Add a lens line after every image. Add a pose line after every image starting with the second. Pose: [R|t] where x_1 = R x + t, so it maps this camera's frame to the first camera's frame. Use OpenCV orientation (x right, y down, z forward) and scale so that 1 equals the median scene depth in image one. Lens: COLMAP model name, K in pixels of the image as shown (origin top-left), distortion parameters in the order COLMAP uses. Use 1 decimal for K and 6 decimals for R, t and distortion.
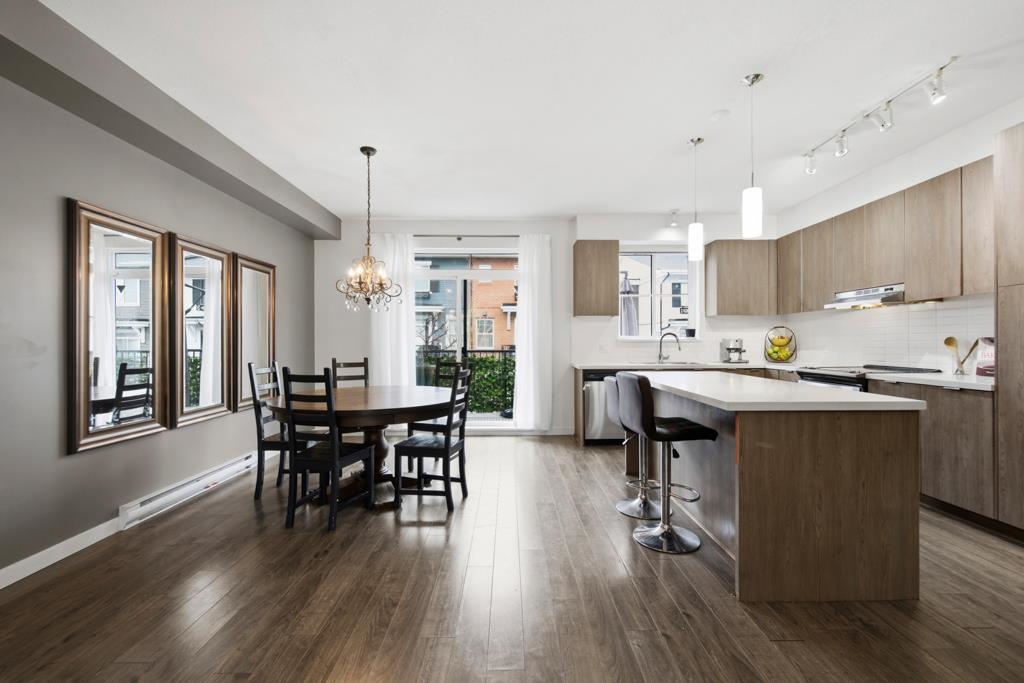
lens RADIAL K [[427.6, 0, 510.9], [0, 427.6, 341.9], [0, 0, 1]] dist [-0.000920, -0.000657]
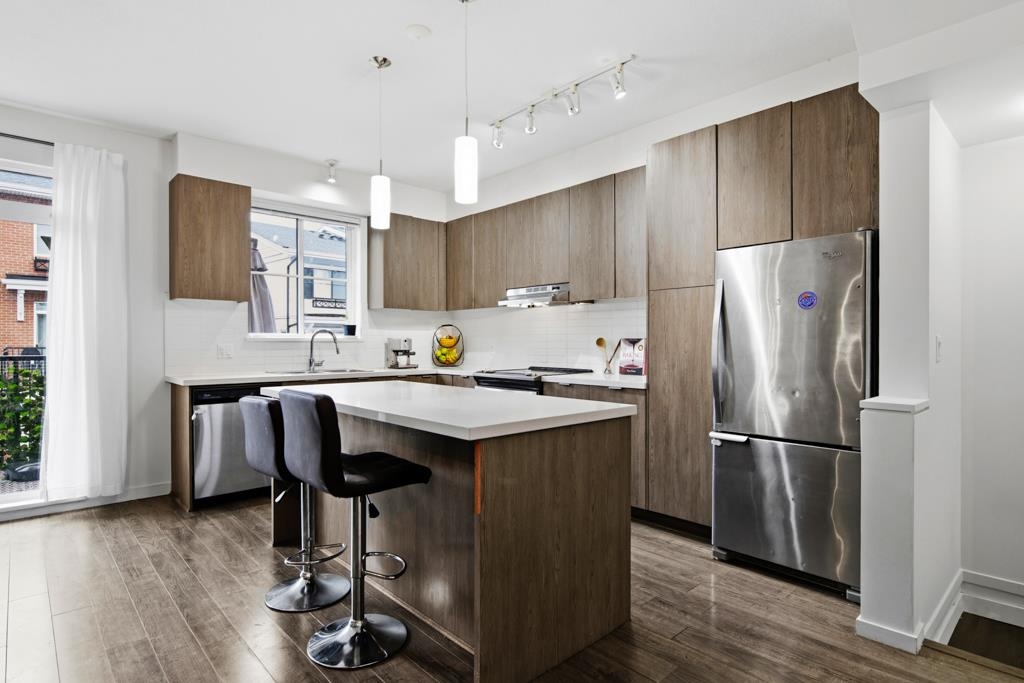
lens RADIAL K [[537.6, 0, 504.7], [0, 537.6, 346.3], [0, 0, 1]] dist [-0.004896, 0.002053]
pose [[0.744446, -0.001511, 0.667681, -0.012471], [-0.002731, 0.999982, 0.005309, 0.002418], [-0.667677, -0.005776, 0.744428, 0.162501]]
